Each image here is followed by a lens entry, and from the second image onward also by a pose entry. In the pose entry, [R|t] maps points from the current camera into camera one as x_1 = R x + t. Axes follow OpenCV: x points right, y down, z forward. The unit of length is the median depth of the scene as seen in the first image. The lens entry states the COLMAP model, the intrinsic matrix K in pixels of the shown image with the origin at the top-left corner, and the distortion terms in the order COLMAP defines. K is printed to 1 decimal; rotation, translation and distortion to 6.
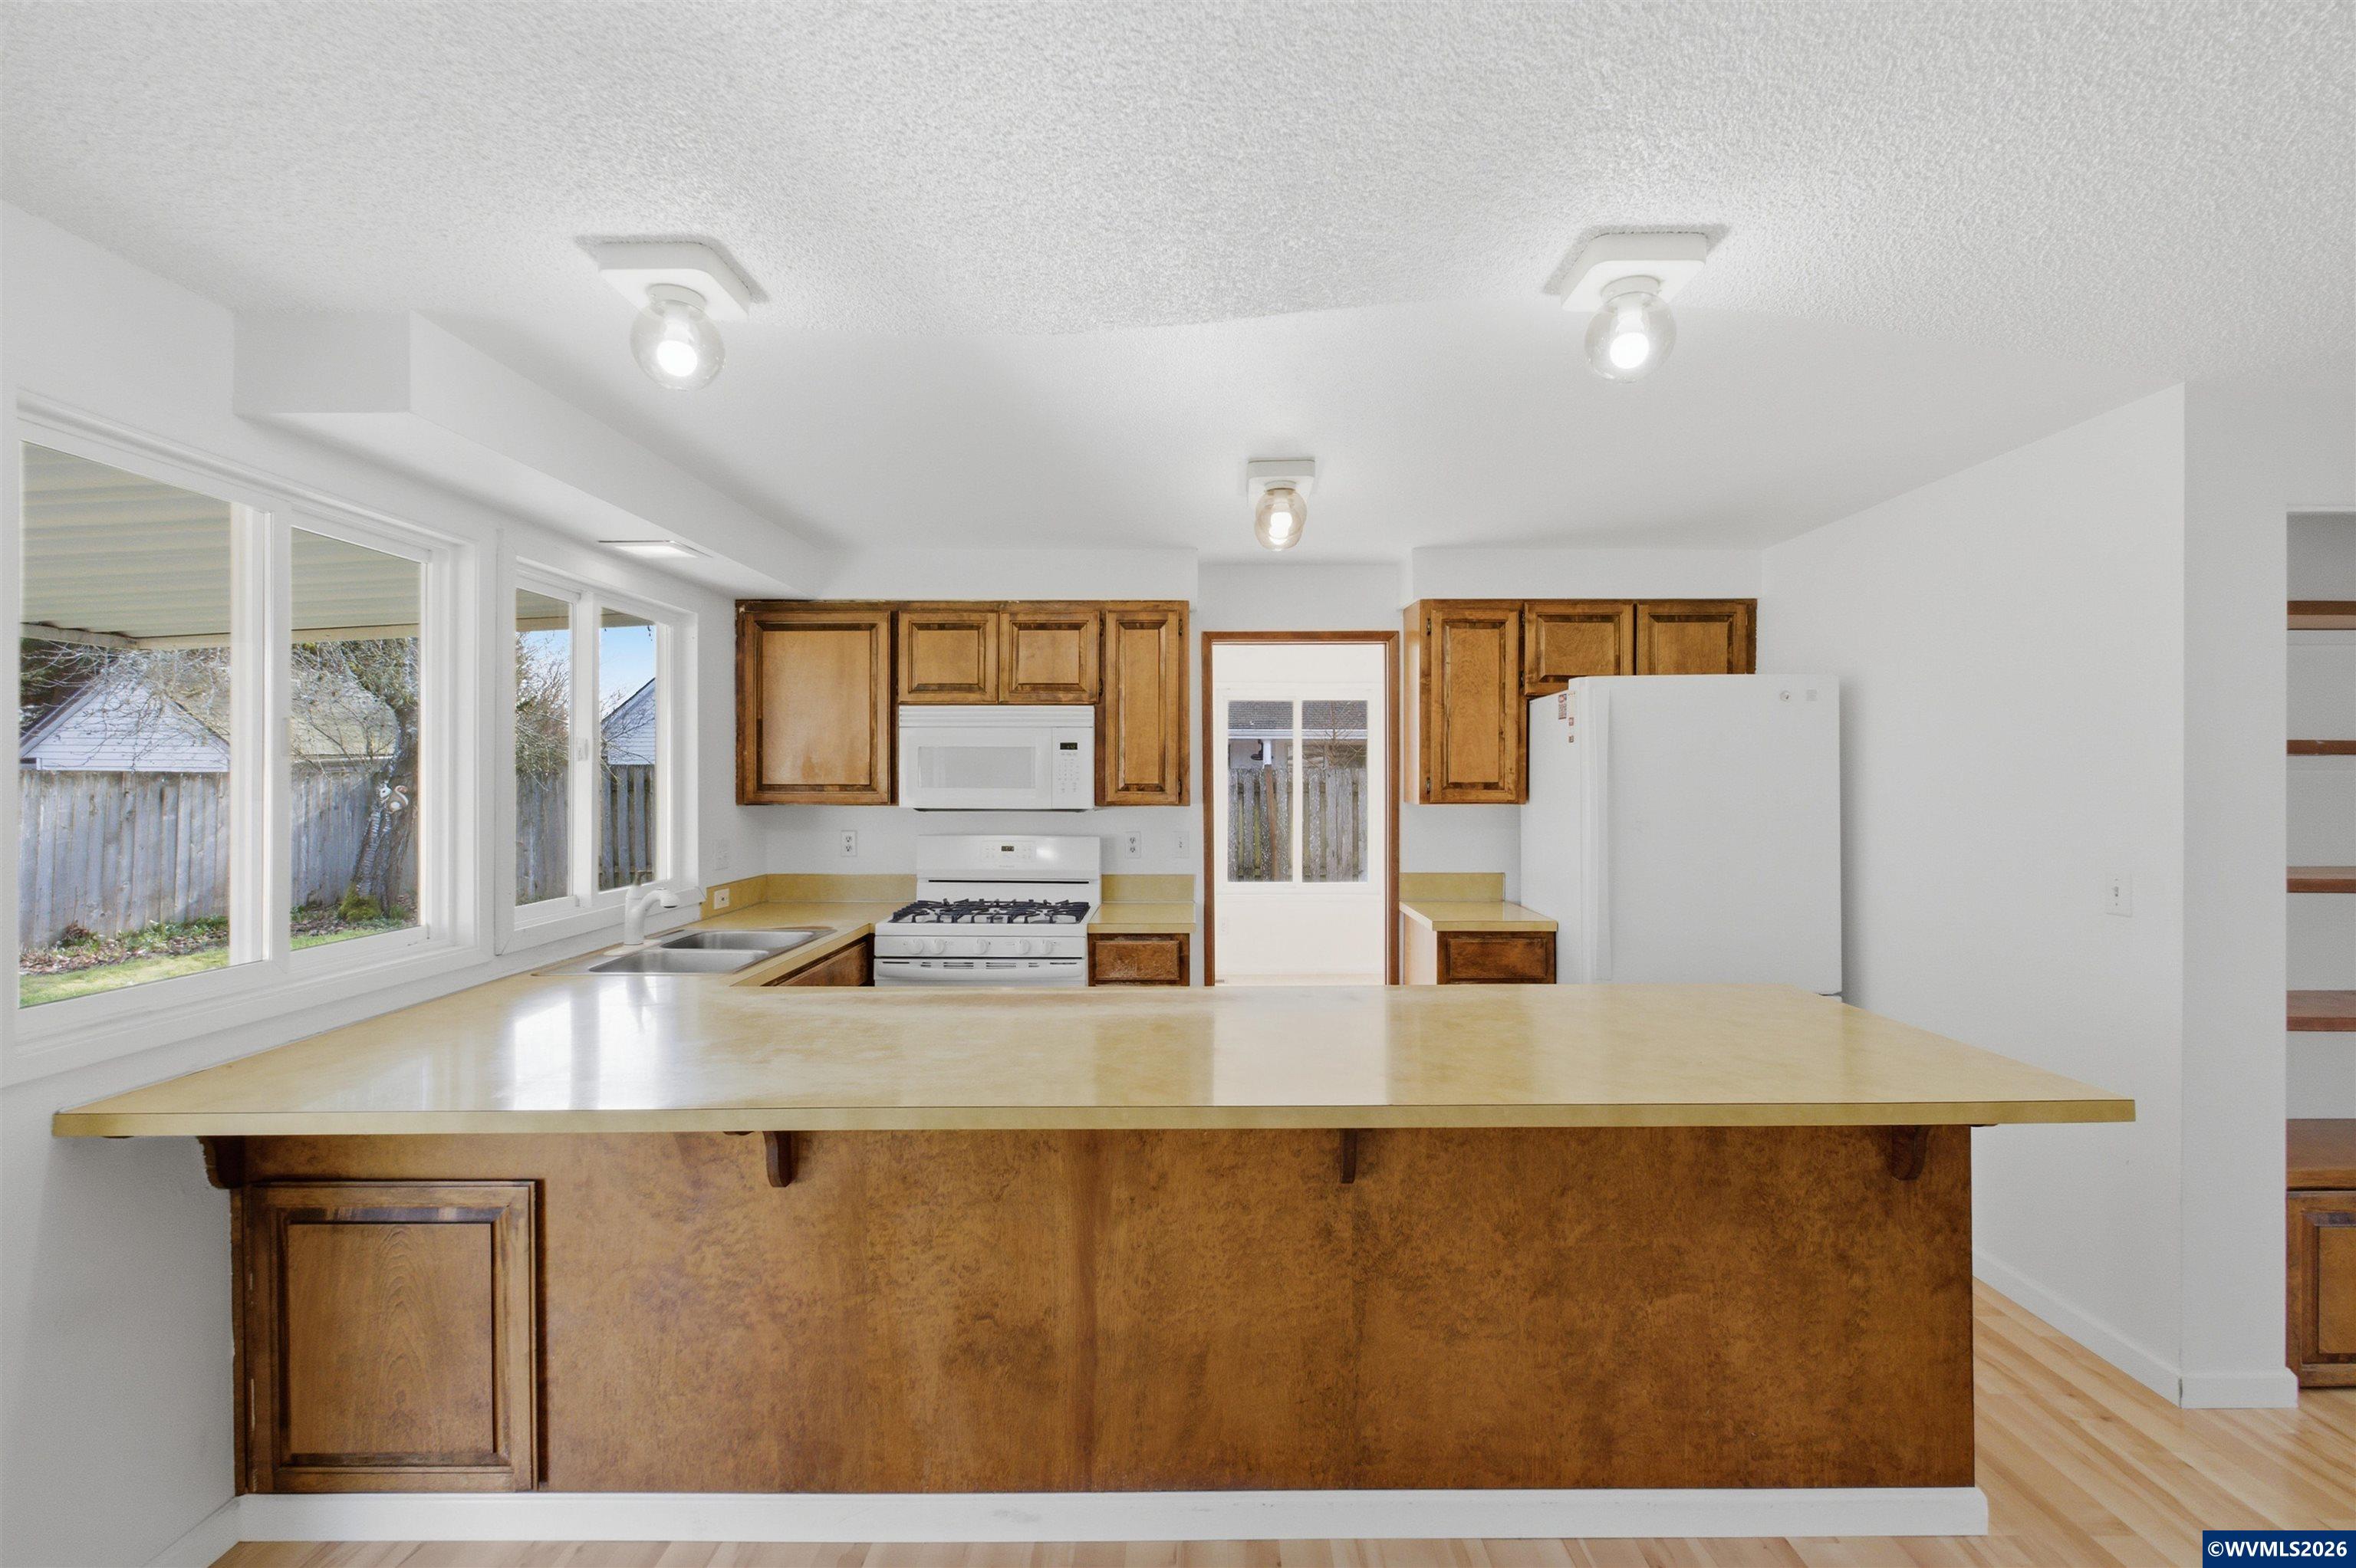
lens RADIAL K [[1028.3, 0, 1178.9], [0, 1028.3, 777.0], [0, 0, 1]] dist [-0.003442, 0.000997]
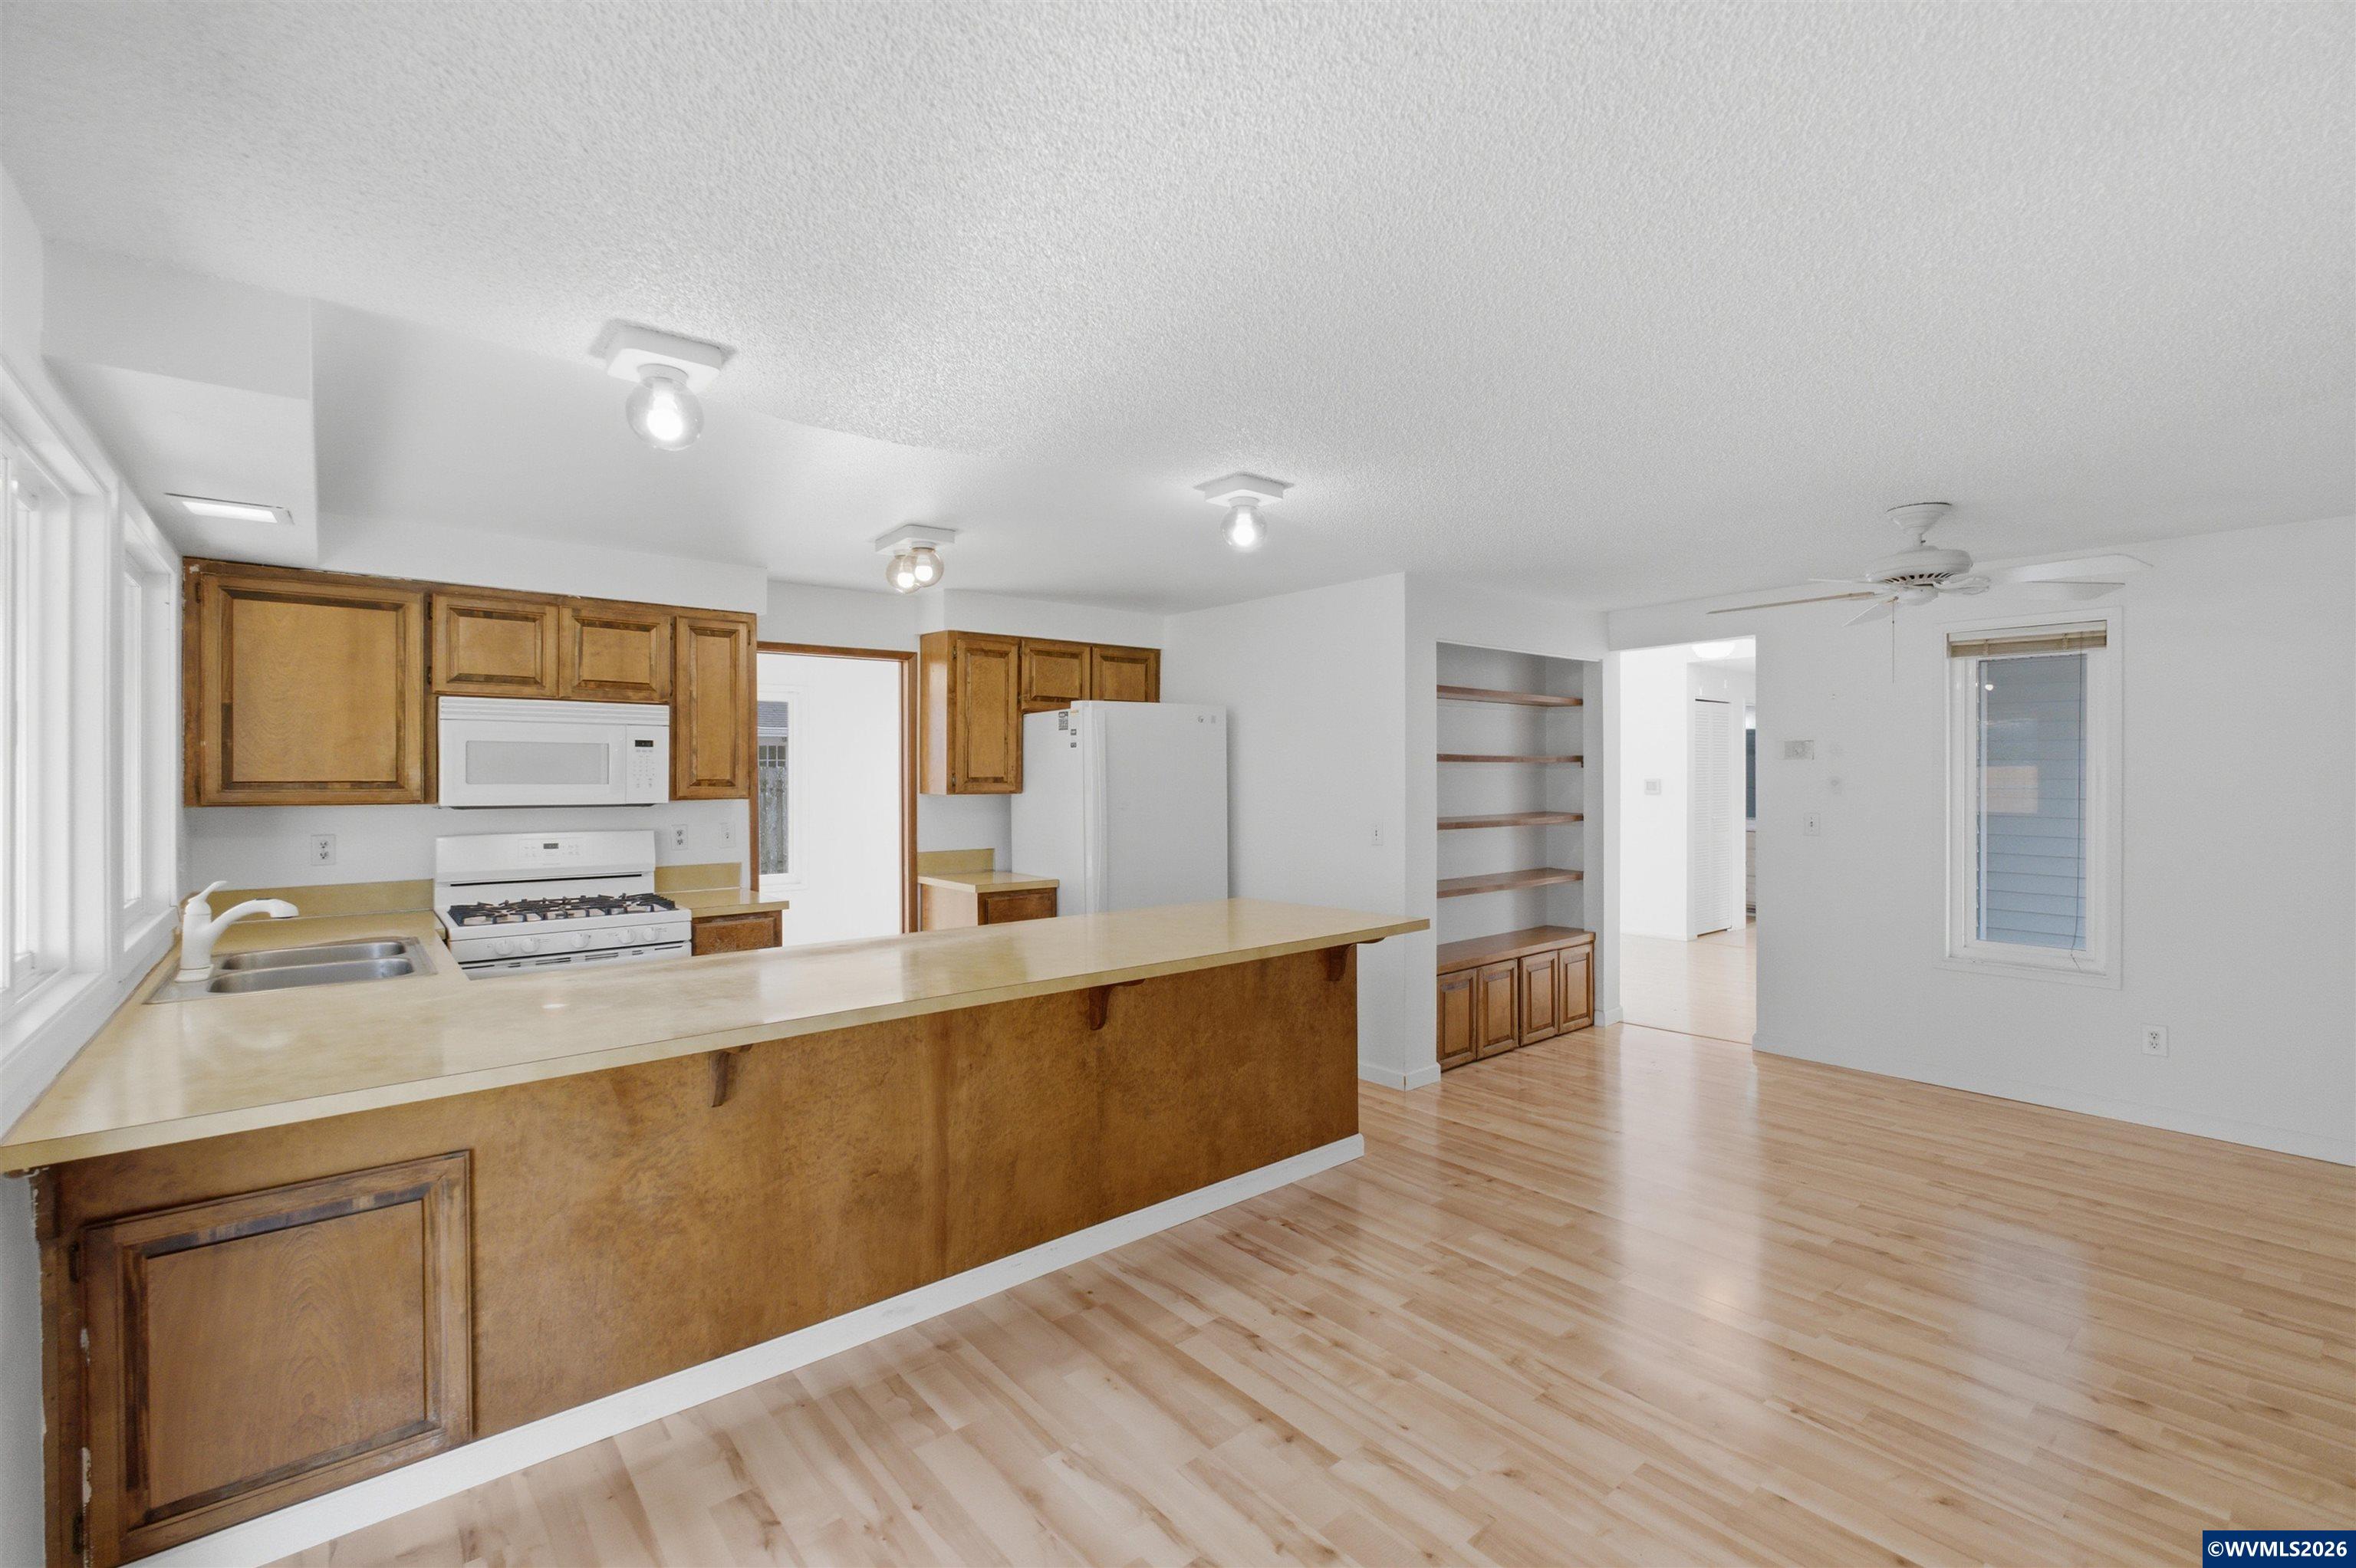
lens RADIAL K [[1028.3, 0, 1173.7], [0, 1028.3, 775.6], [0, 0, 1]] dist [-0.003442, 0.000997]
pose [[0.771677, -0.002010, 0.636012, -0.734950], [0.000792, 0.999997, 0.002199, 0.002221], [-0.636015, -0.001193, 0.771676, -0.287160]]
